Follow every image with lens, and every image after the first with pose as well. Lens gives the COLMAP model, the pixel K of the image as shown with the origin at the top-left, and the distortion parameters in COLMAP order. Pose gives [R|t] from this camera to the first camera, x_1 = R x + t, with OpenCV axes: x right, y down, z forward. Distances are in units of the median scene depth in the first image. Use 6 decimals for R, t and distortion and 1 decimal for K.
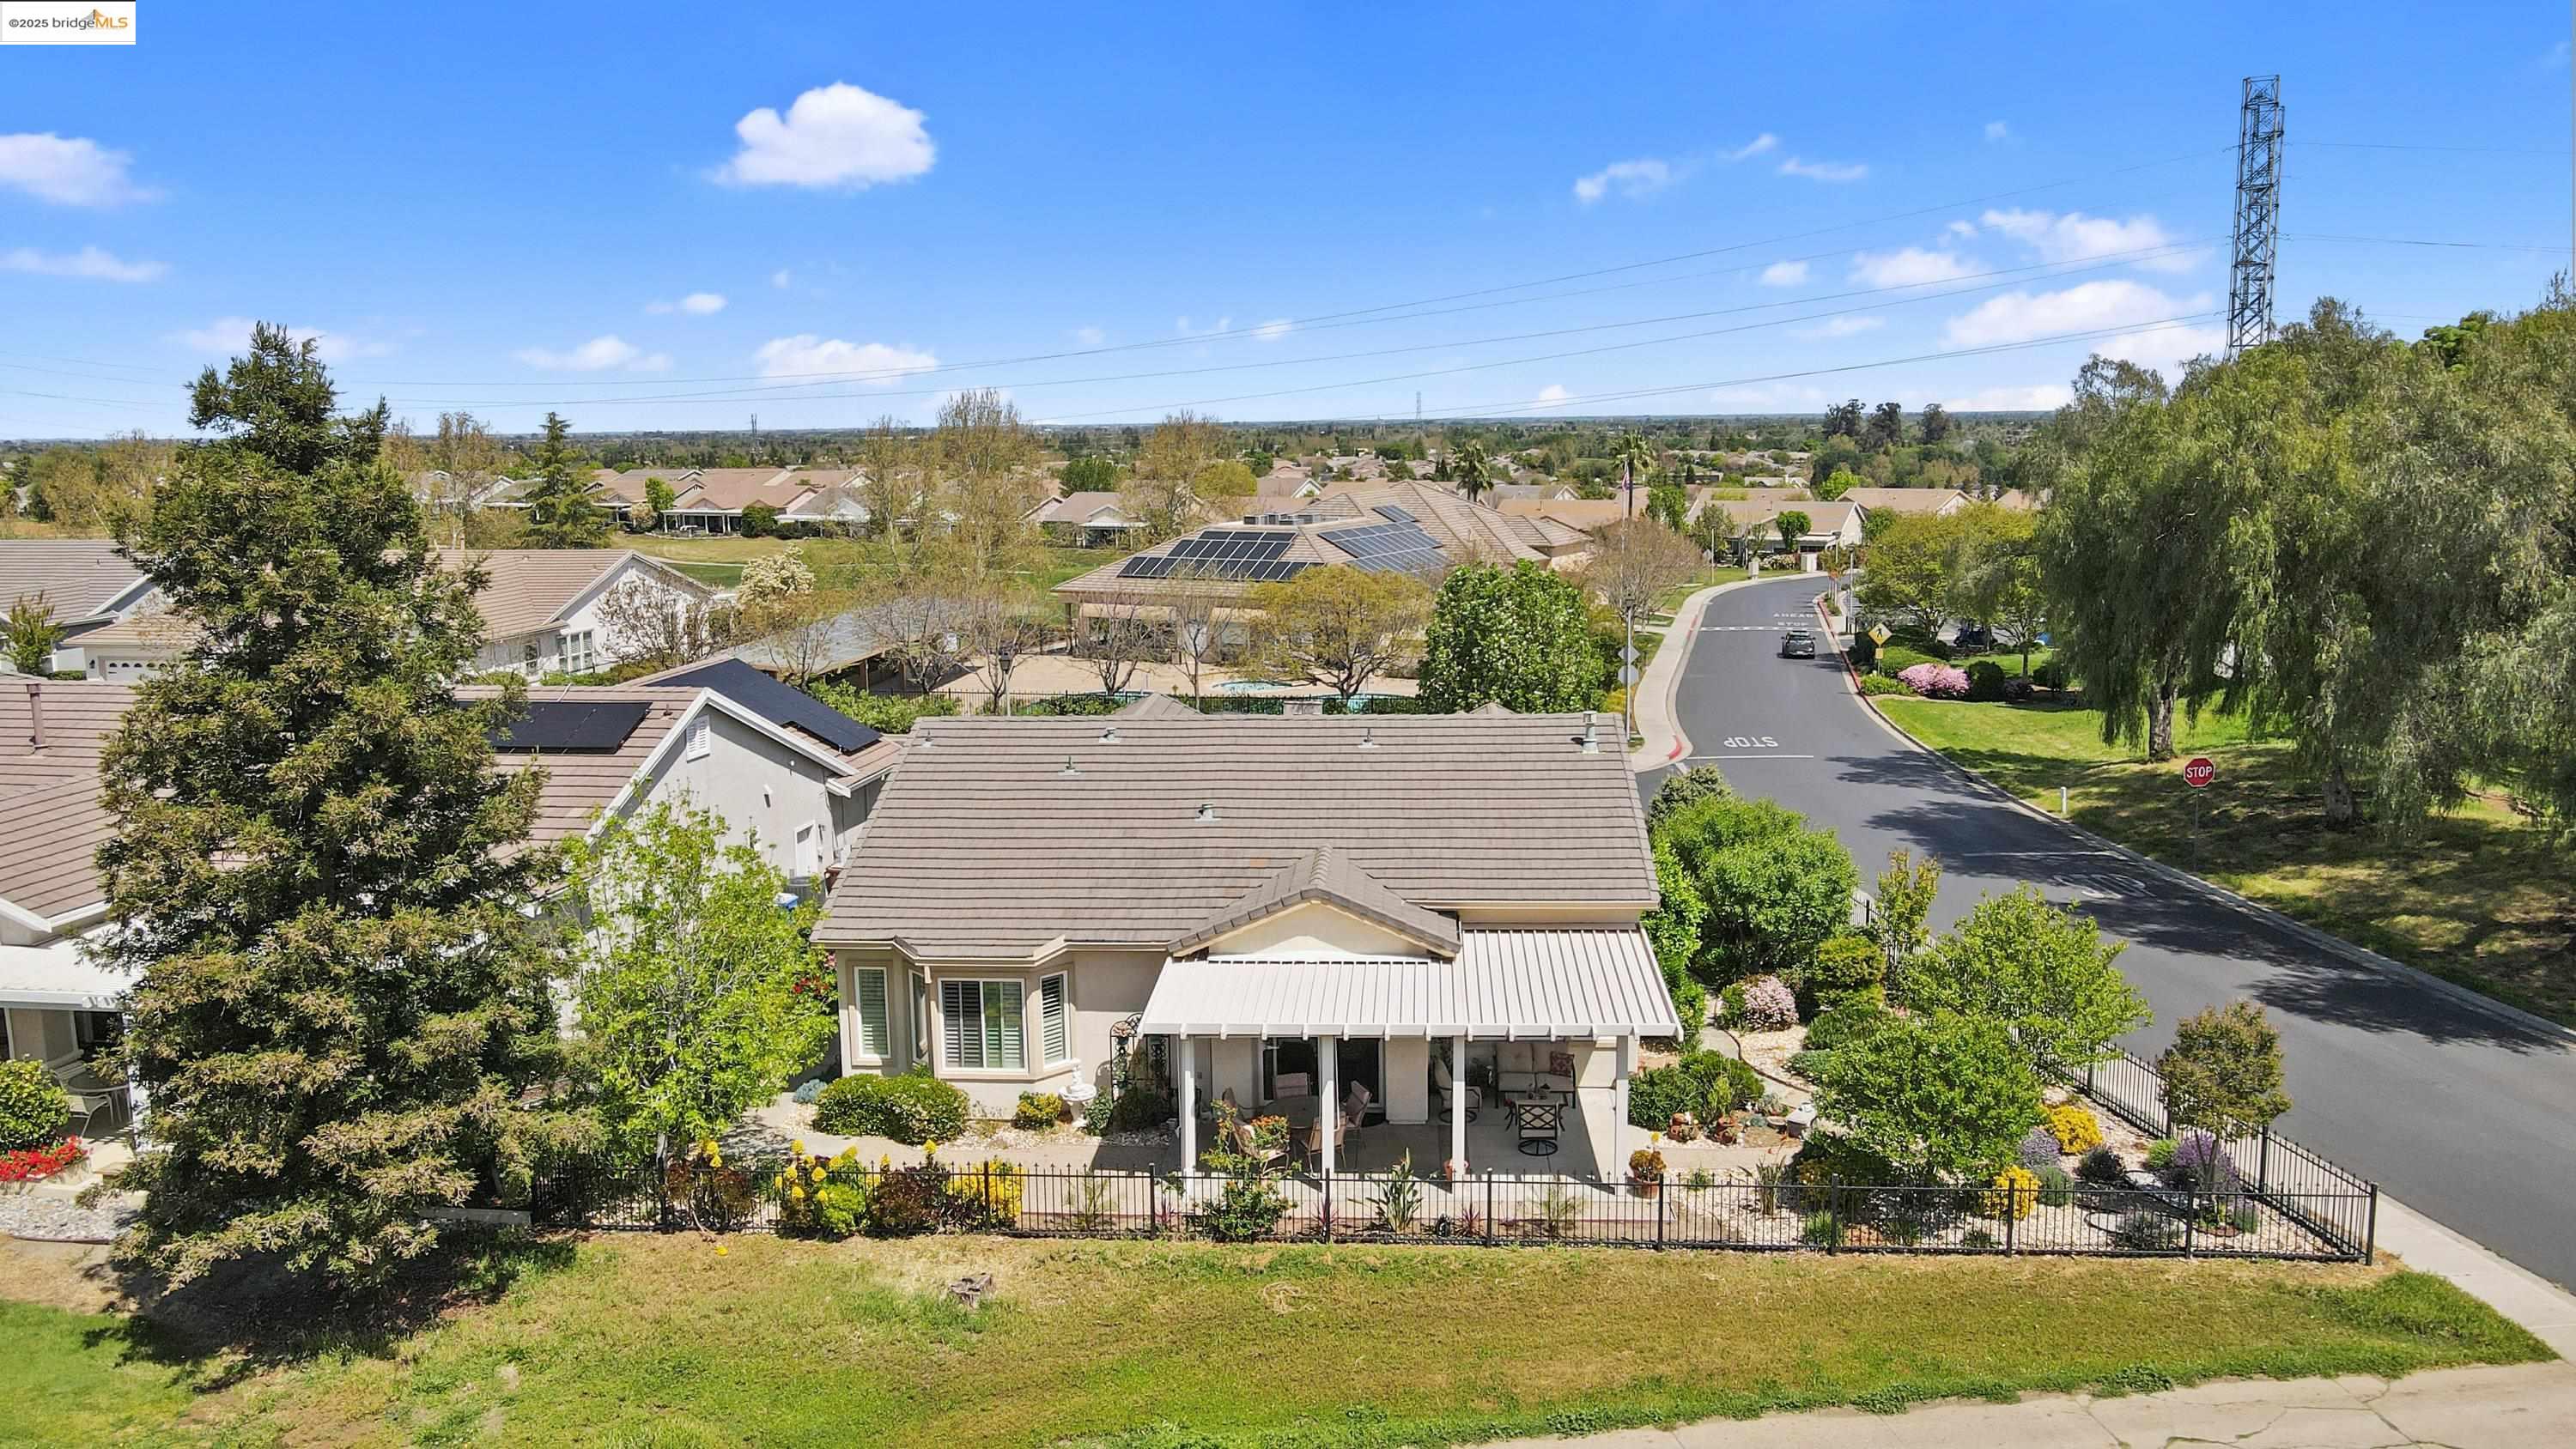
lens RADIAL K [[1911.3, 0, 1288.0], [0, 1911.3, 724.5], [0, 0, 1]] dist [-0.008552, 0.043862]
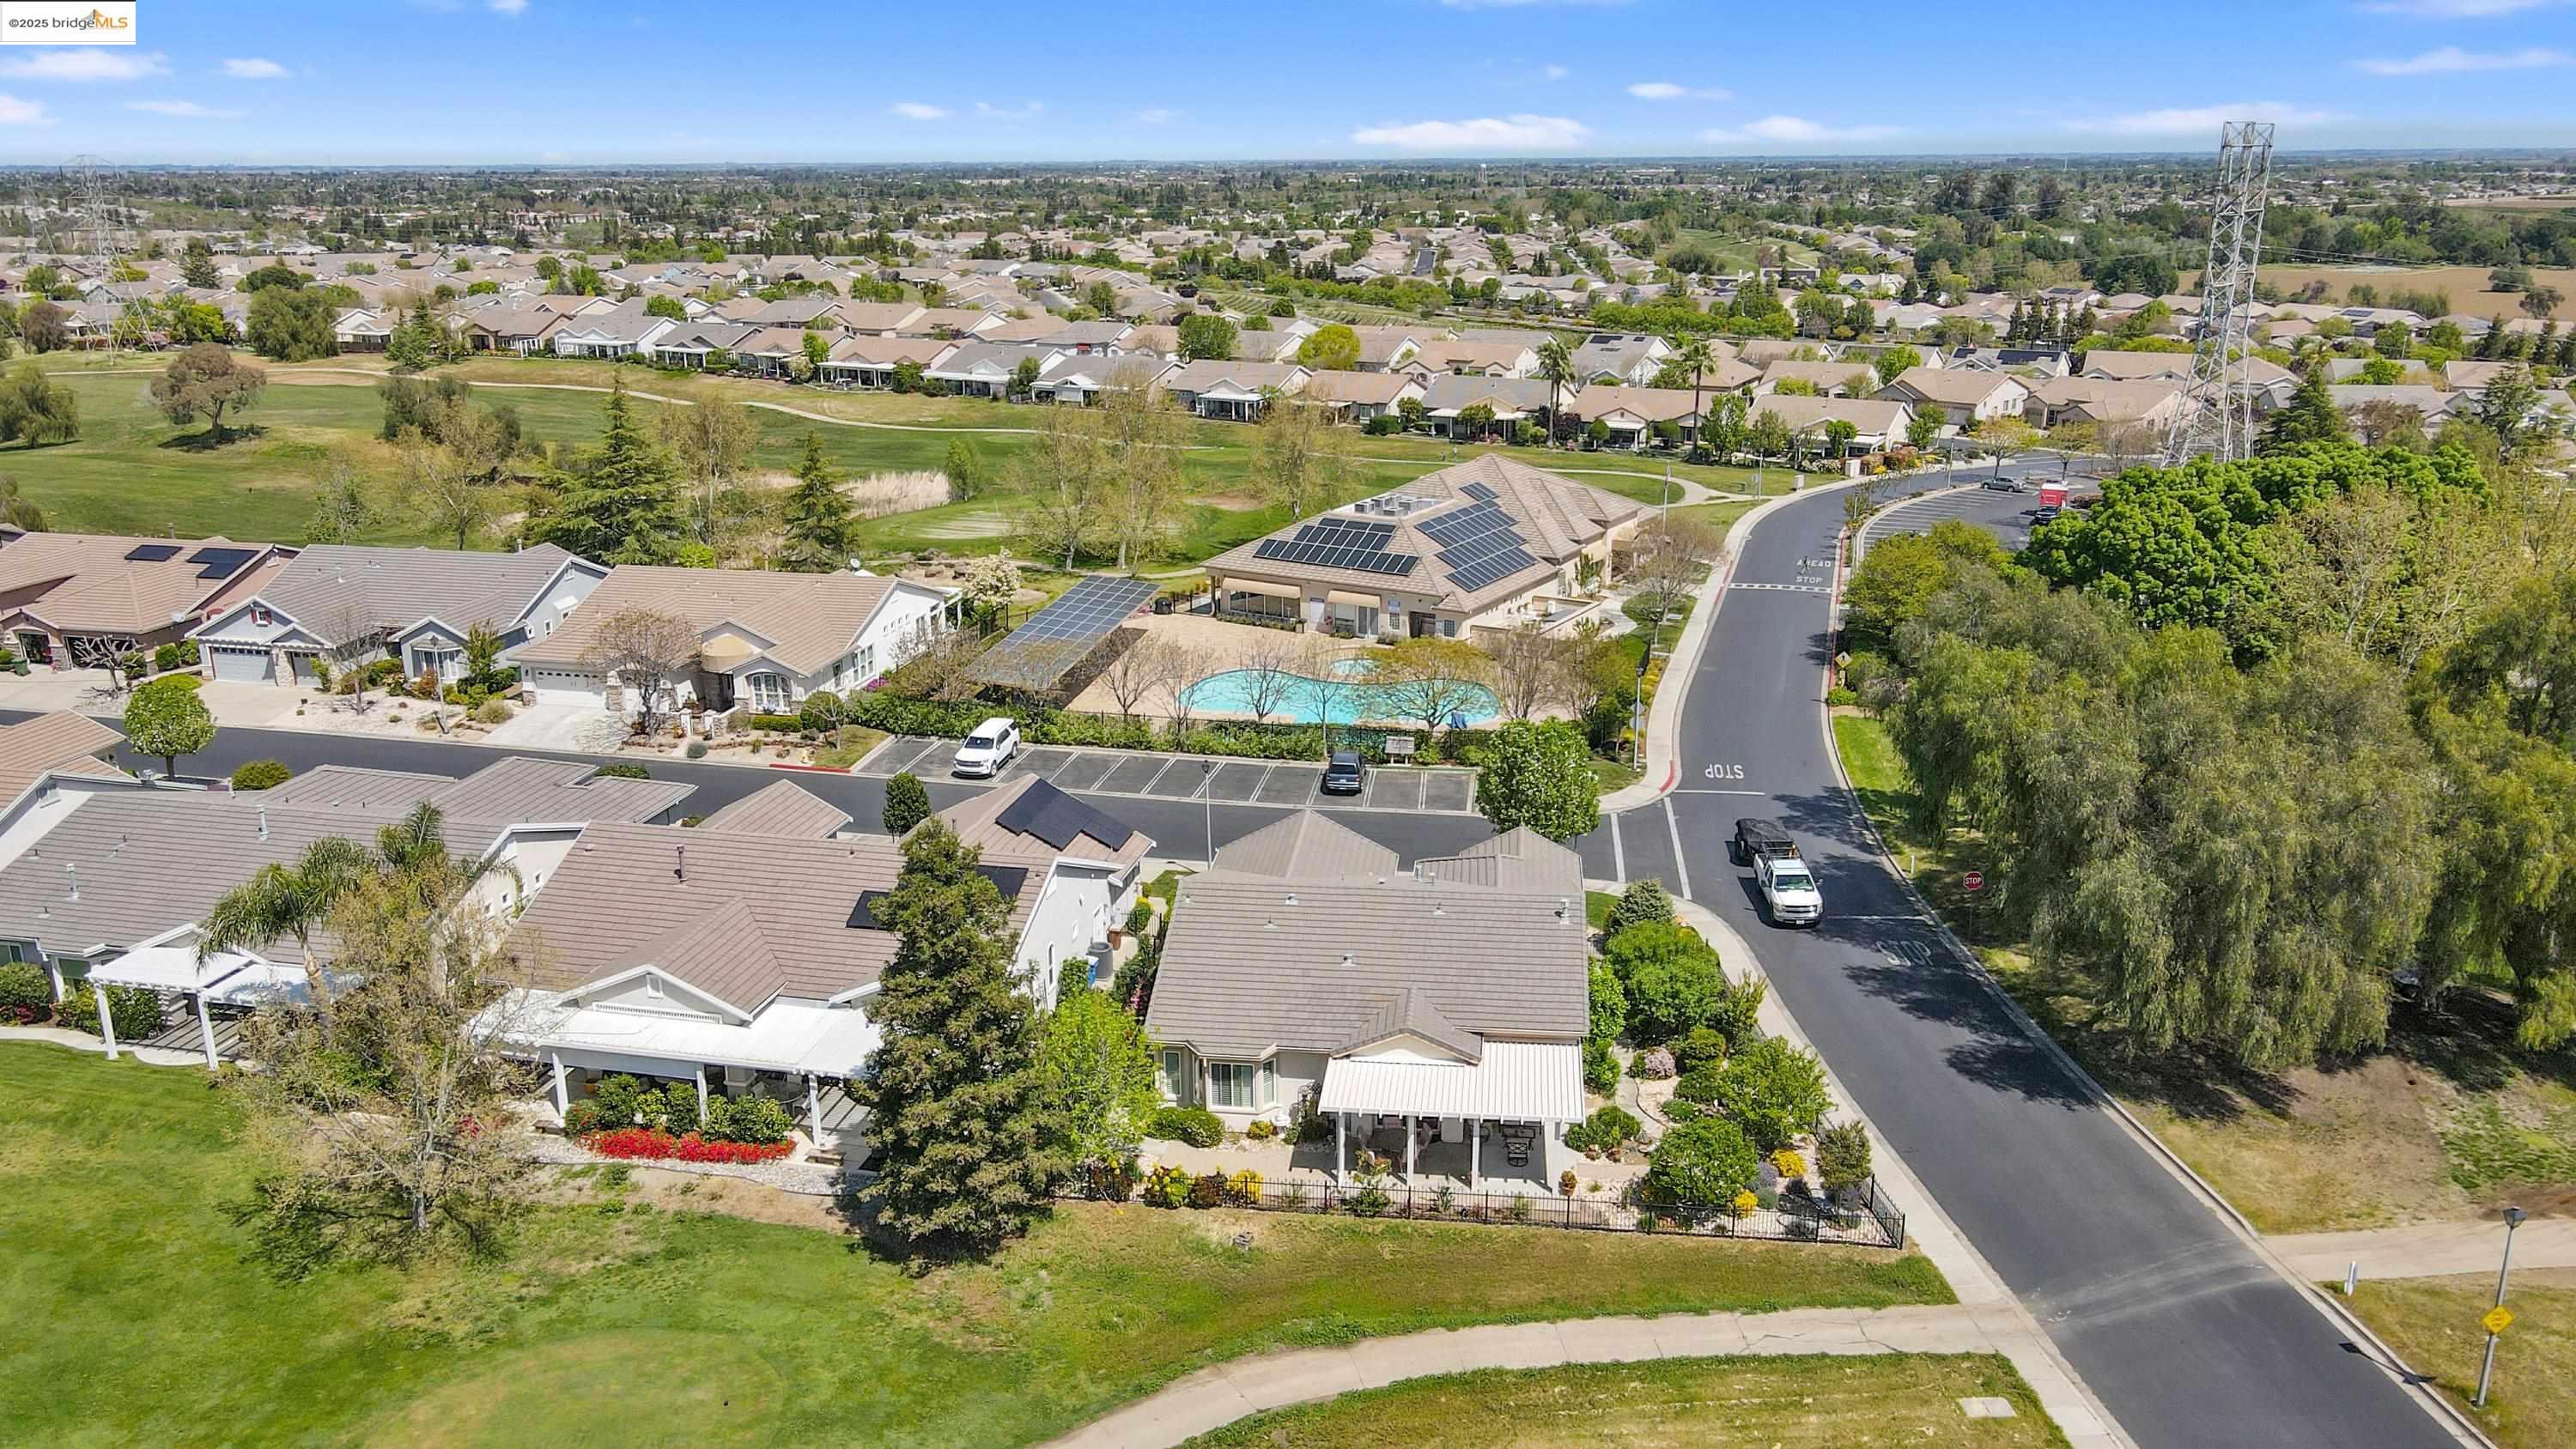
lens RADIAL K [[1911.3, 0, 1288.0], [0, 1911.3, 724.5], [0, 0, 1]] dist [-0.008552, 0.043862]
pose [[0.998711, 0.022265, -0.045613, -0.025252], [-0.016080, 0.991154, 0.131742, -0.485519], [0.048142, -0.130838, 0.990234, -0.907679]]
